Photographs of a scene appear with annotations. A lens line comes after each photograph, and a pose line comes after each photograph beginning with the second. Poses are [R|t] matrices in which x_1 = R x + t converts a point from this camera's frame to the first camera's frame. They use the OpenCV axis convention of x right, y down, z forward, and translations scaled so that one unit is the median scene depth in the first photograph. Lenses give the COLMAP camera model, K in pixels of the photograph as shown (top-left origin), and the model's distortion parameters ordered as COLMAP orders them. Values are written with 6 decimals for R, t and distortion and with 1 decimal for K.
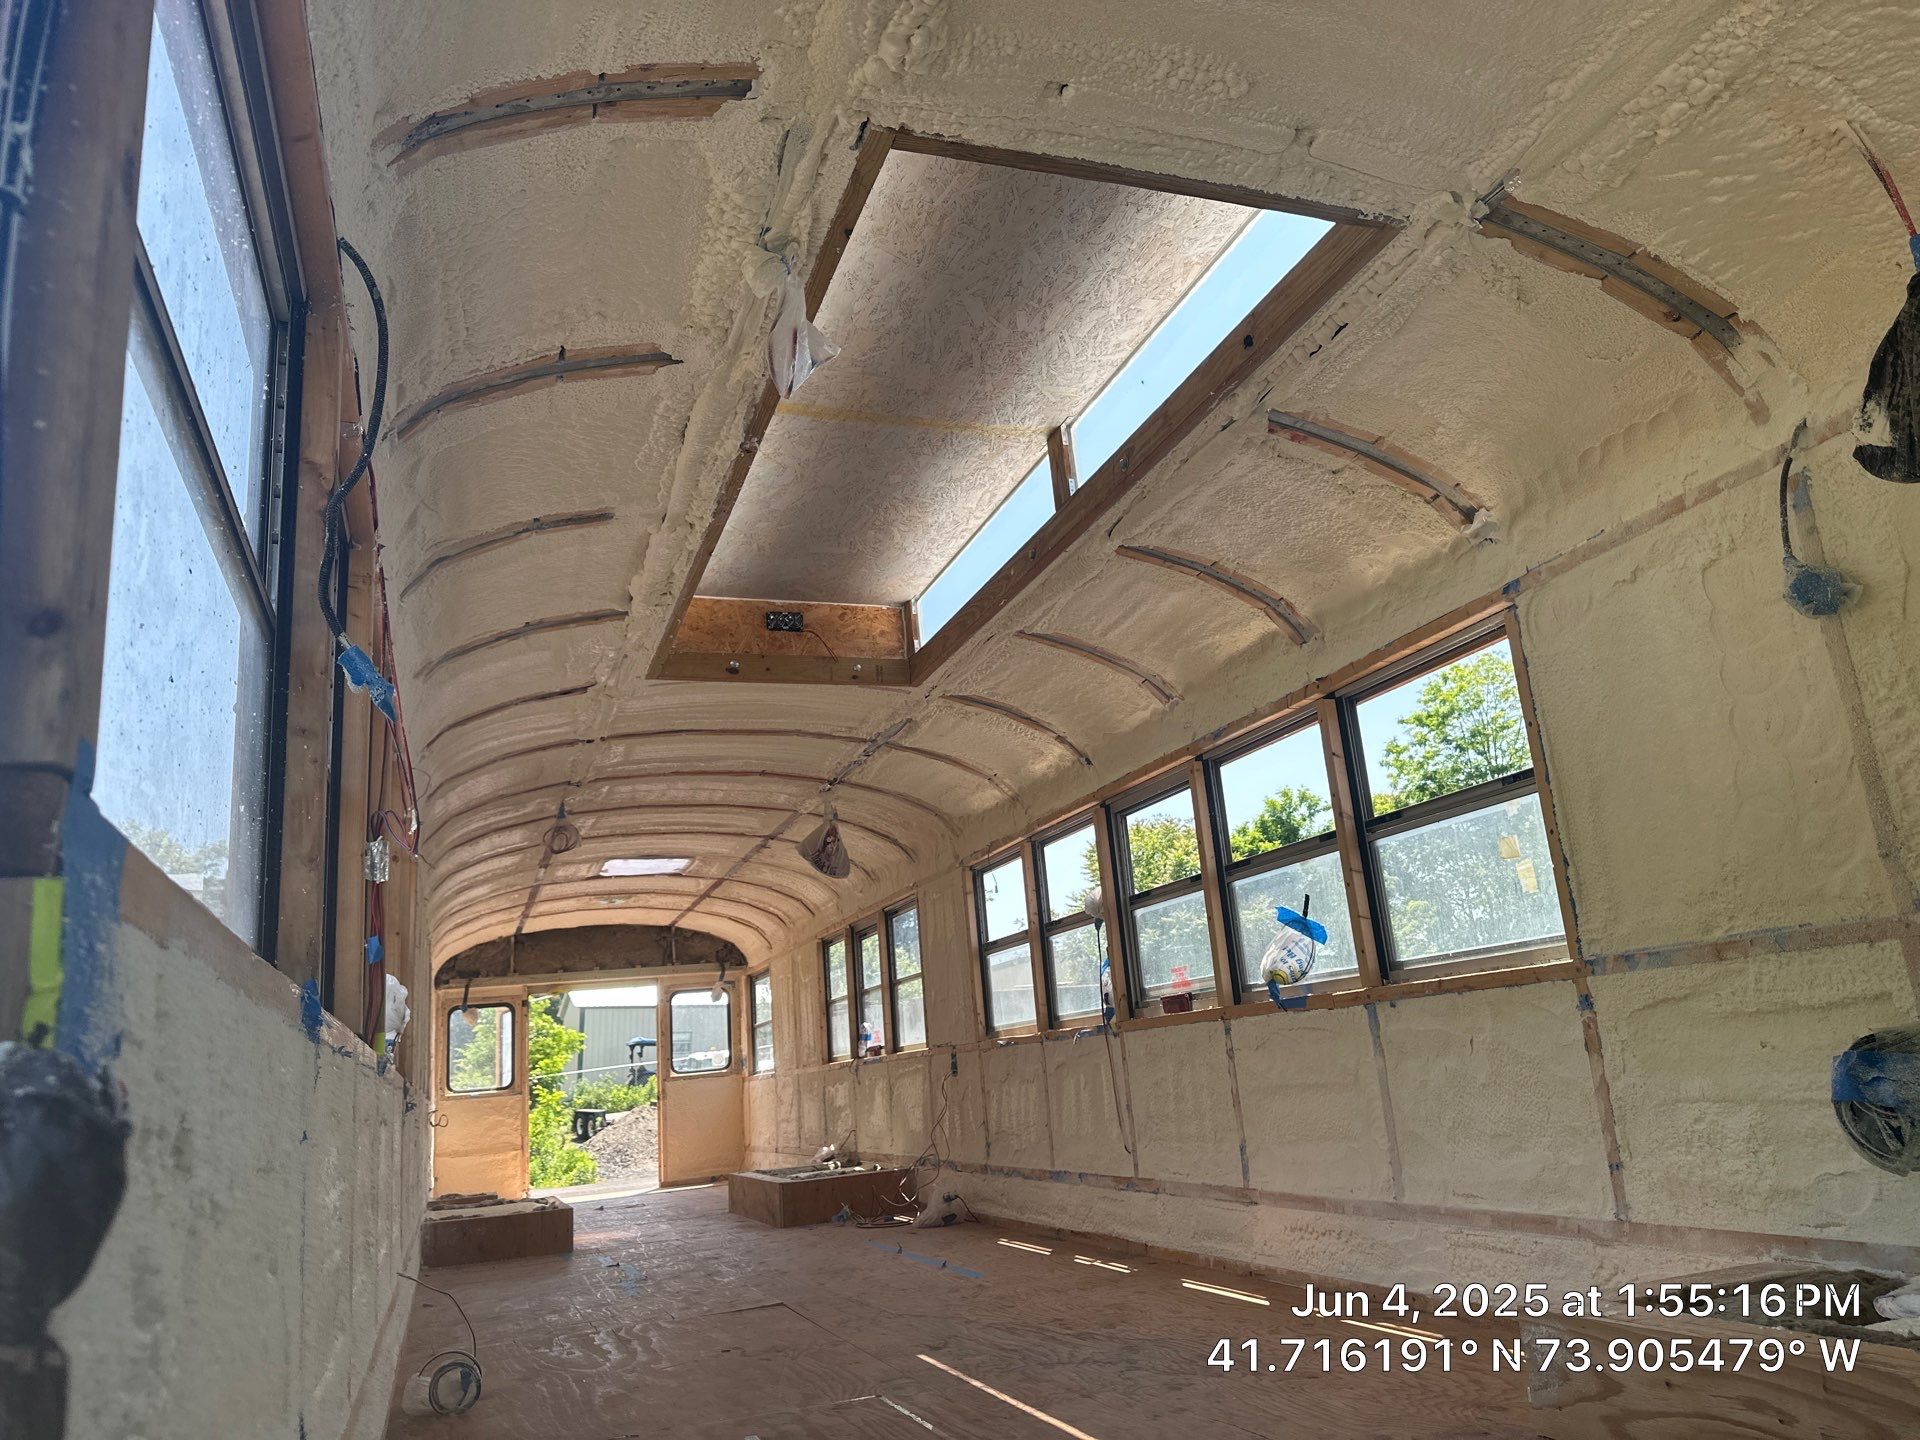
lens RADIAL K [[1351.4, 0, 961.0], [0, 1351.4, 693.6], [0, 0, 1]] dist [0.072984, -0.096269]
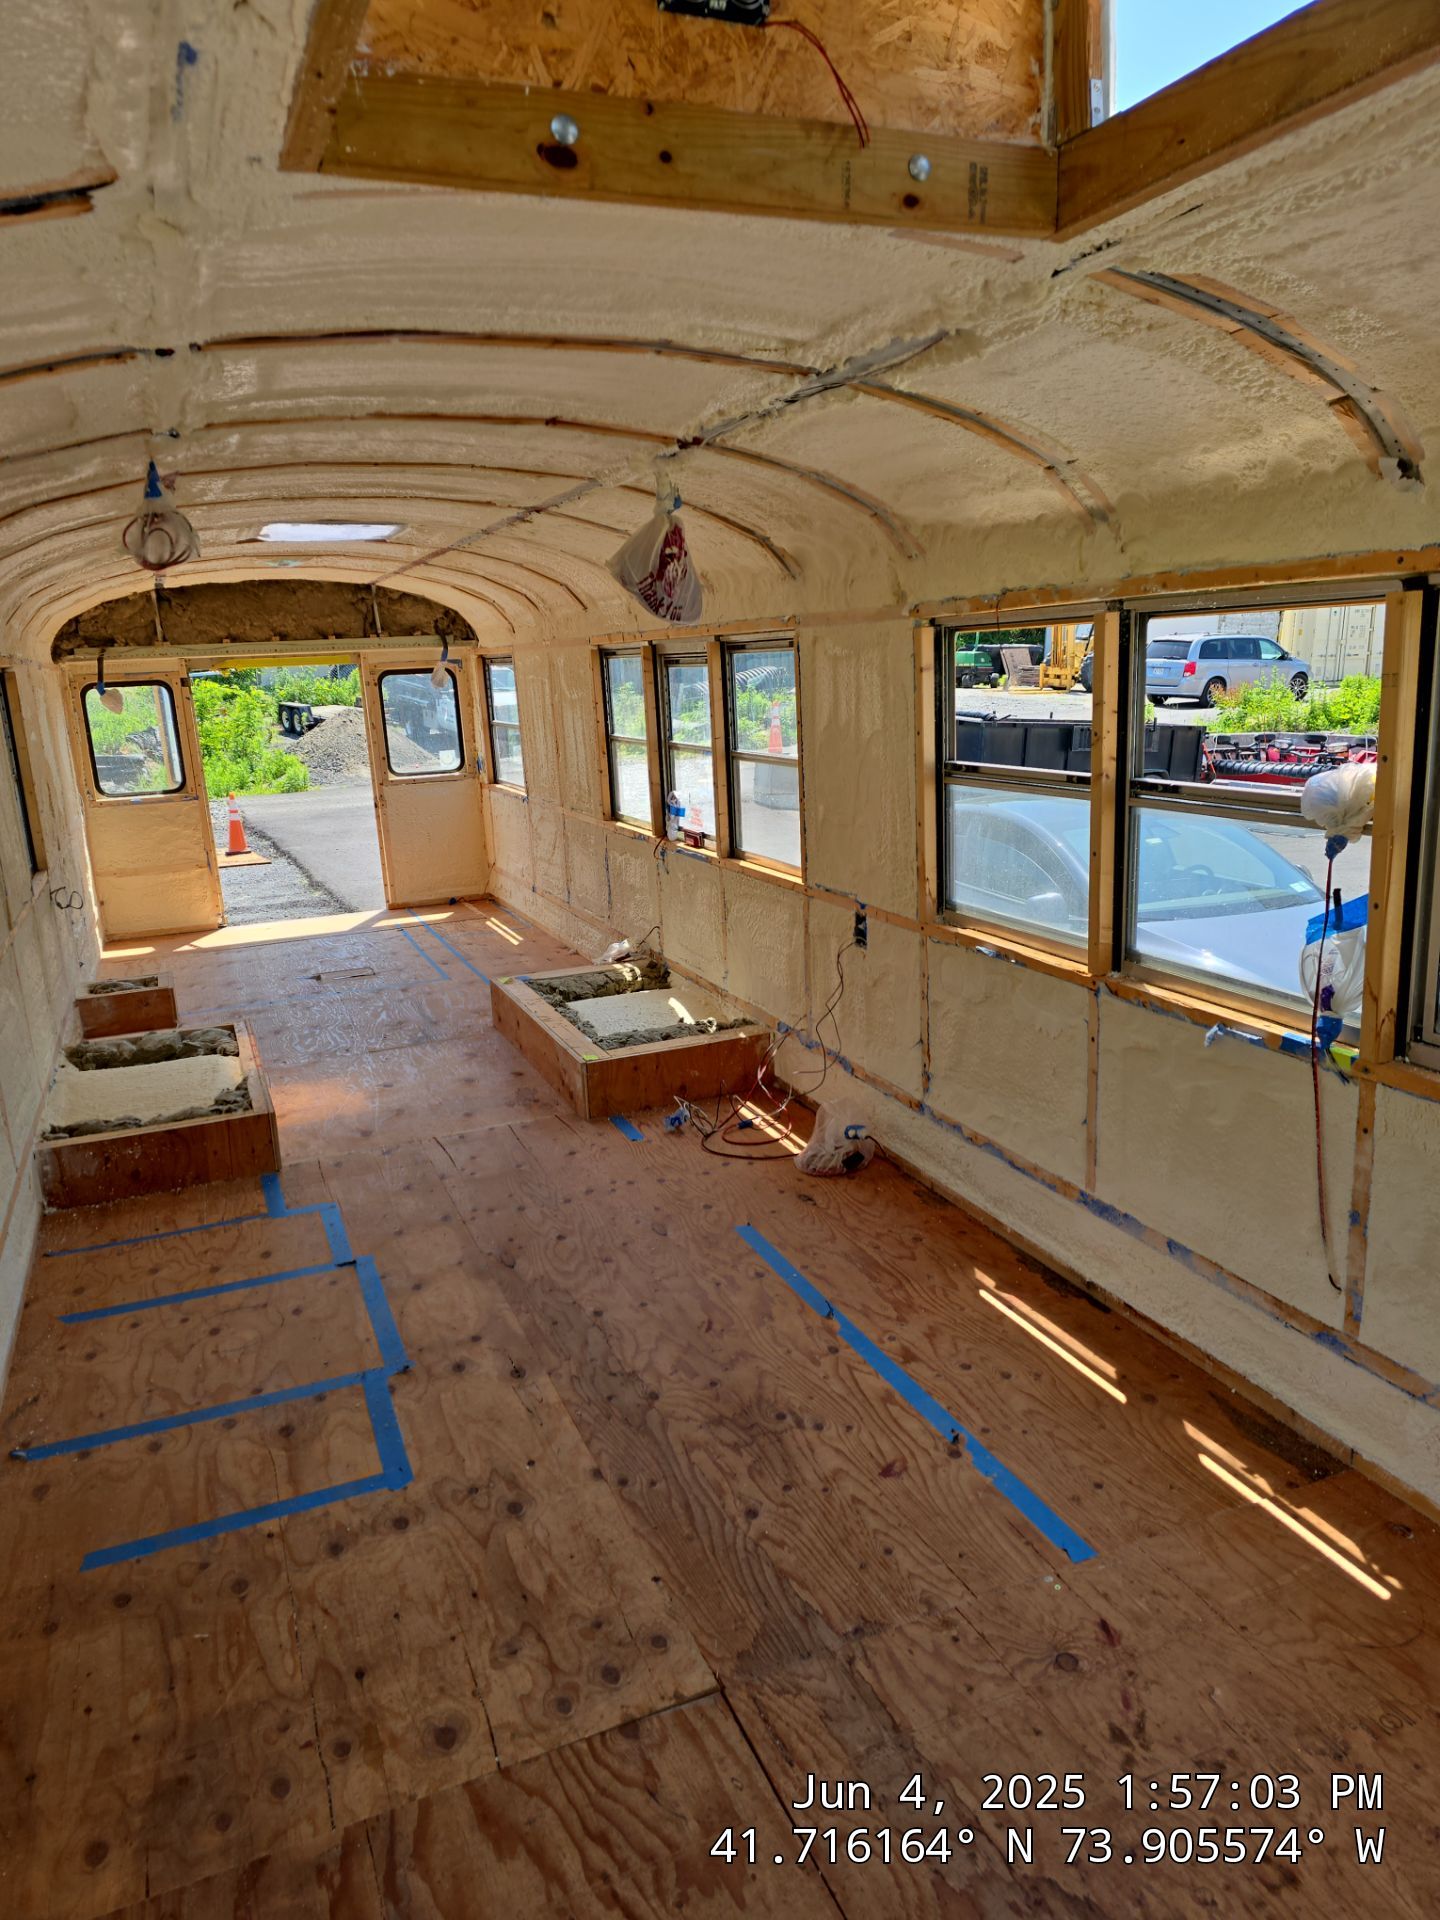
lens RADIAL K [[1313.5, 0, 722.7], [0, 1313.5, 990.8], [0, 0, 1]] dist [0.072180, -0.071986]
pose [[0.998250, 0.019170, 0.055934, -0.087098], [-0.044318, 0.868808, 0.493163, -0.001920], [-0.039142, -0.494779, 0.868137, 0.382804]]
